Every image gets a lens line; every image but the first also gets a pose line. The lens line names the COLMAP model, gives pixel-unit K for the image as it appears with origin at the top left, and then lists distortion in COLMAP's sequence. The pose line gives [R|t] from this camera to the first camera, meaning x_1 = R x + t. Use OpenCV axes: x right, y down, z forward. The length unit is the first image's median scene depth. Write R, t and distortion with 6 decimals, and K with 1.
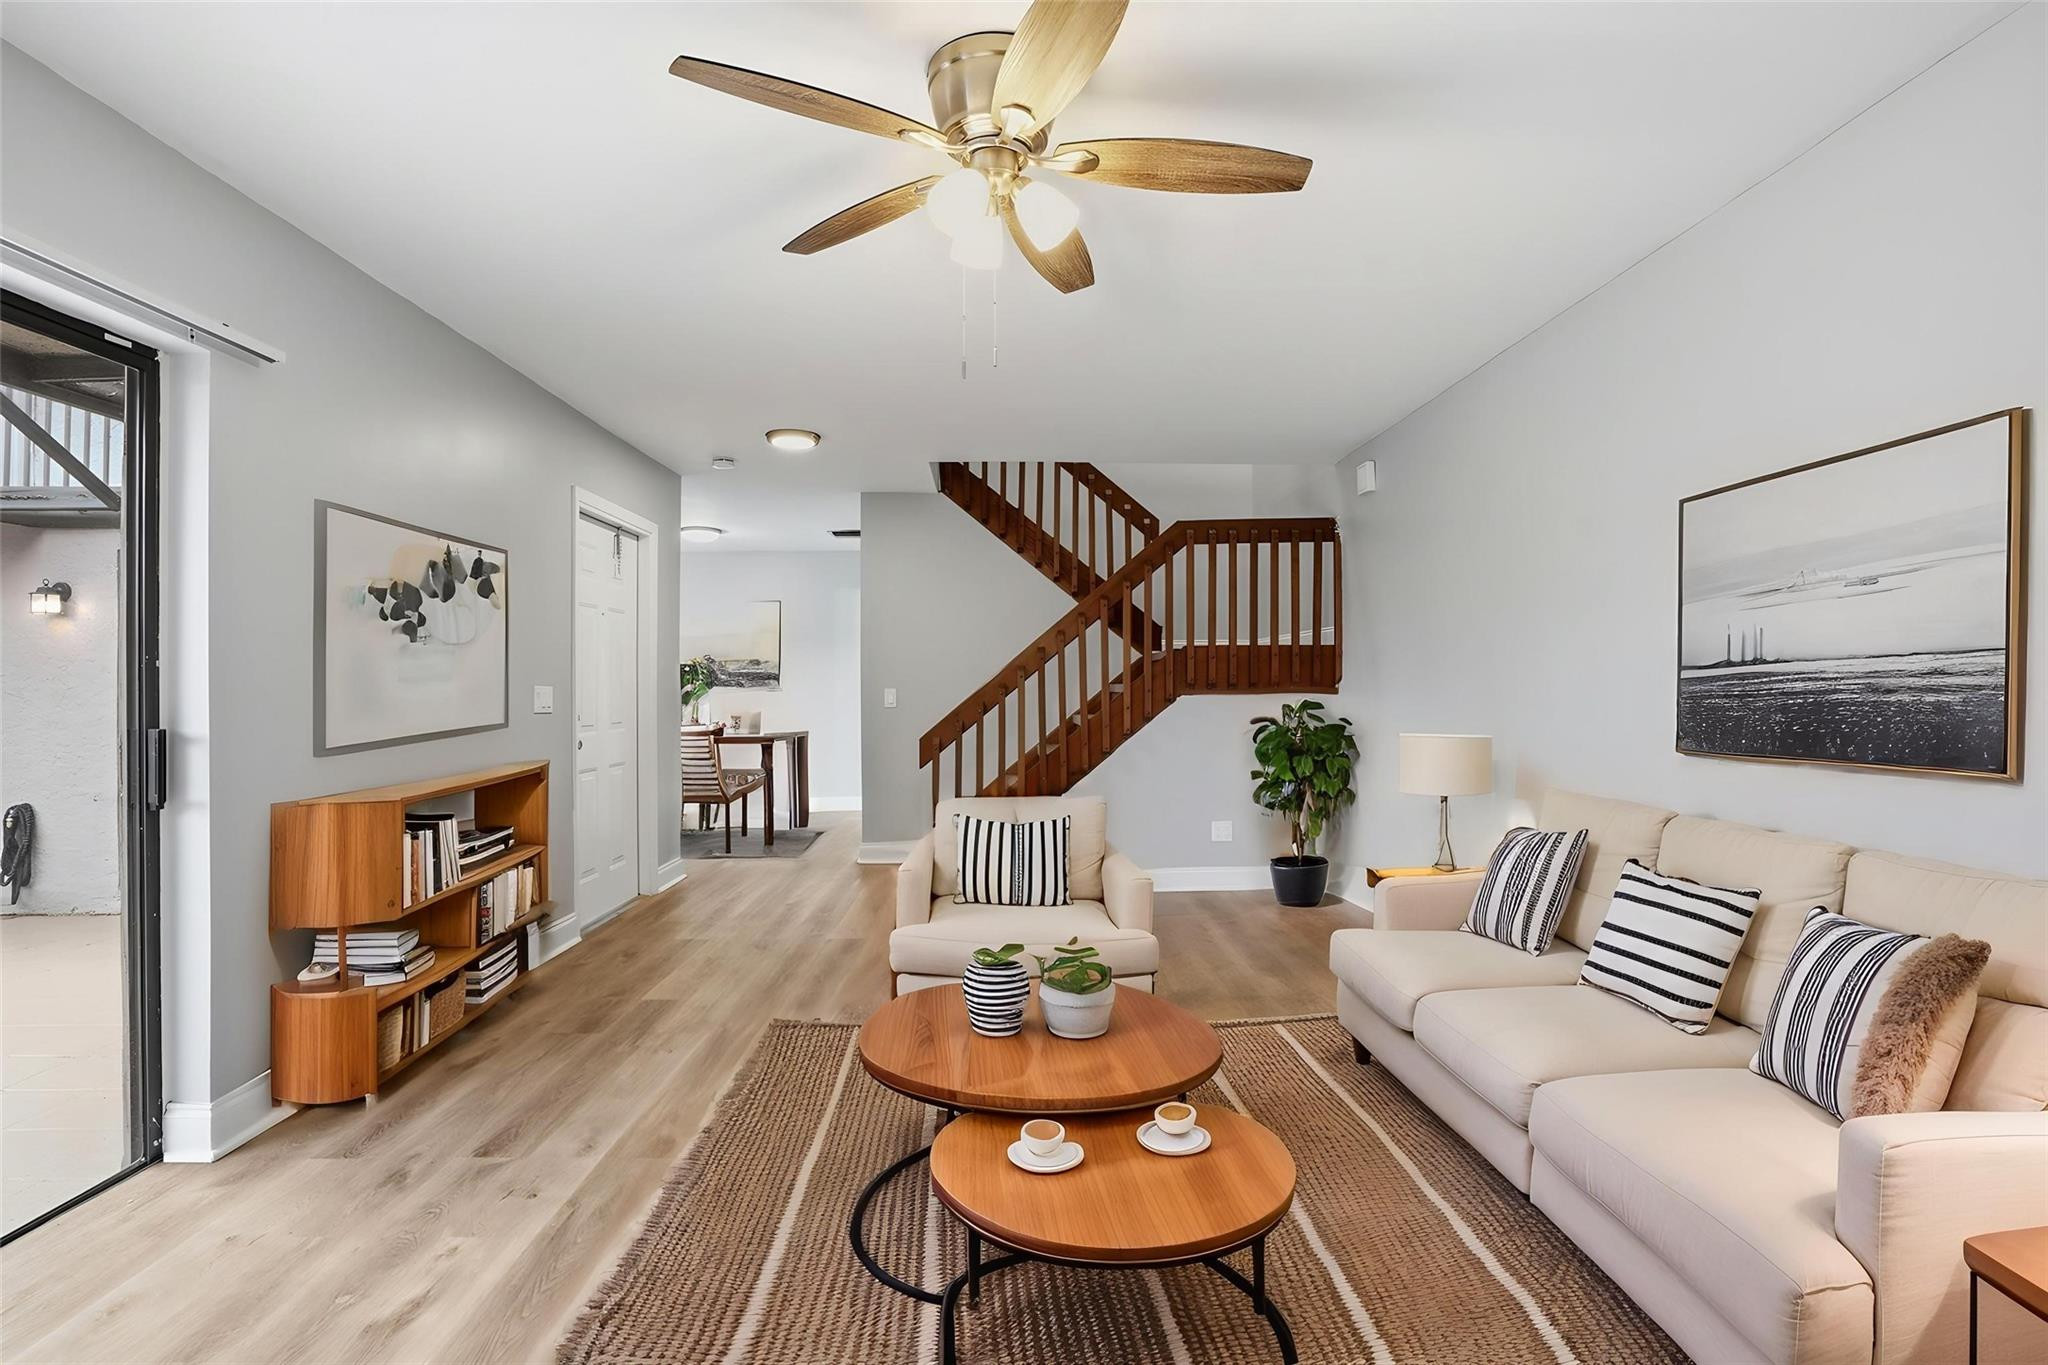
lens RADIAL K [[959.3, 0, 1016.2], [0, 959.3, 689.6], [0, 0, 1]] dist [-0.049940, 0.015576]
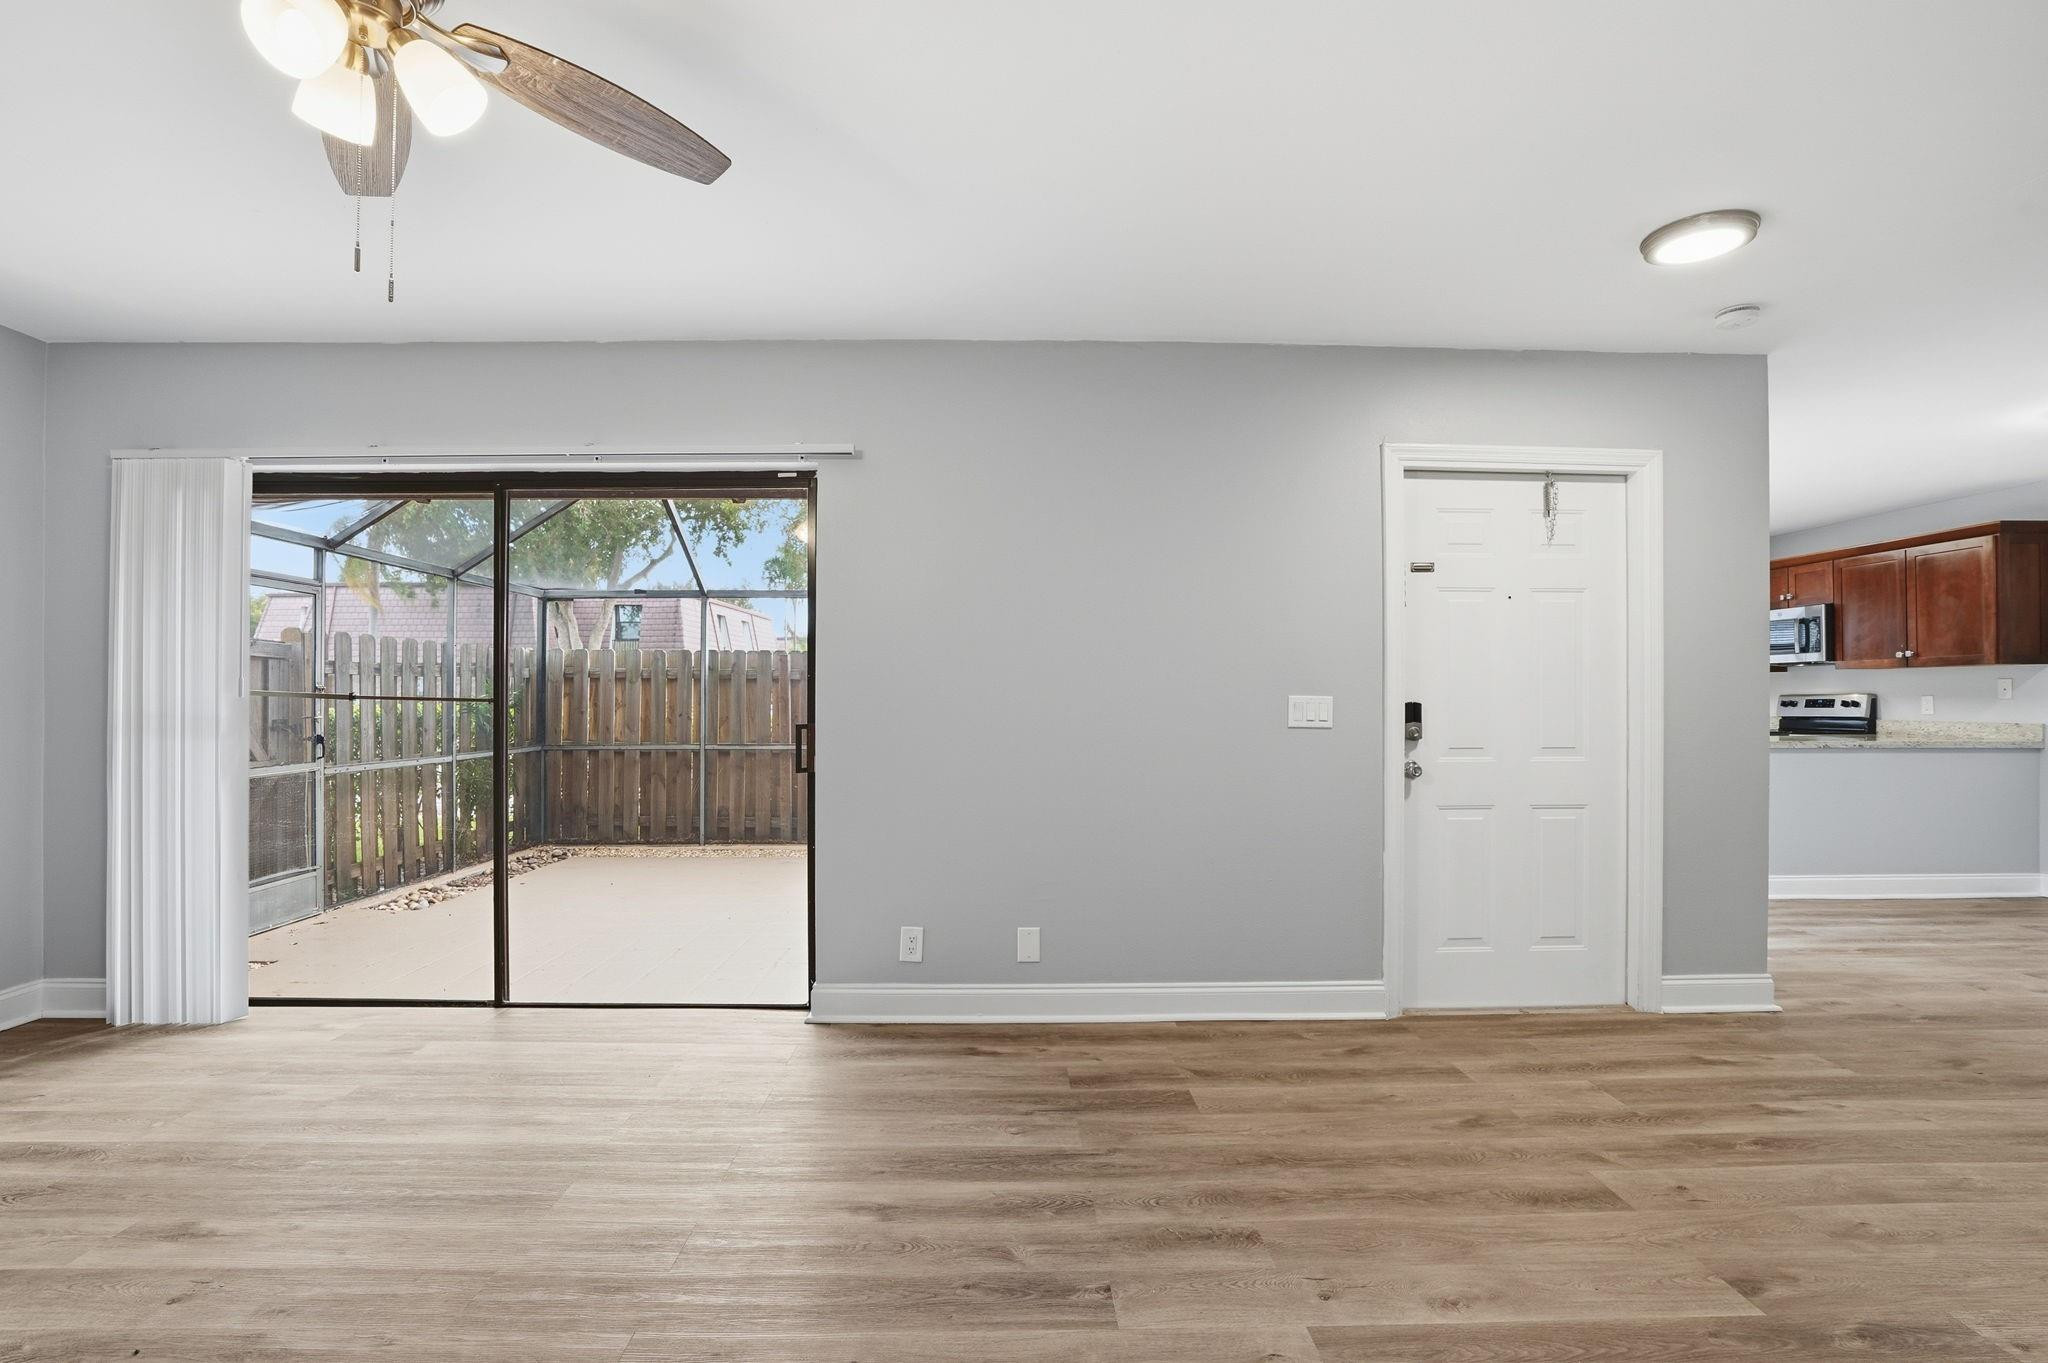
lens RADIAL K [[959.3, 0, 1013.8], [0, 959.3, 674.5], [0, 0, 1]] dist [-0.049940, 0.015576]
pose [[0.016215, -0.017840, -0.999709, 0.351704], [-0.006849, 0.999815, -0.017953, -0.004839], [0.999845, 0.007138, 0.016090, 0.724336]]
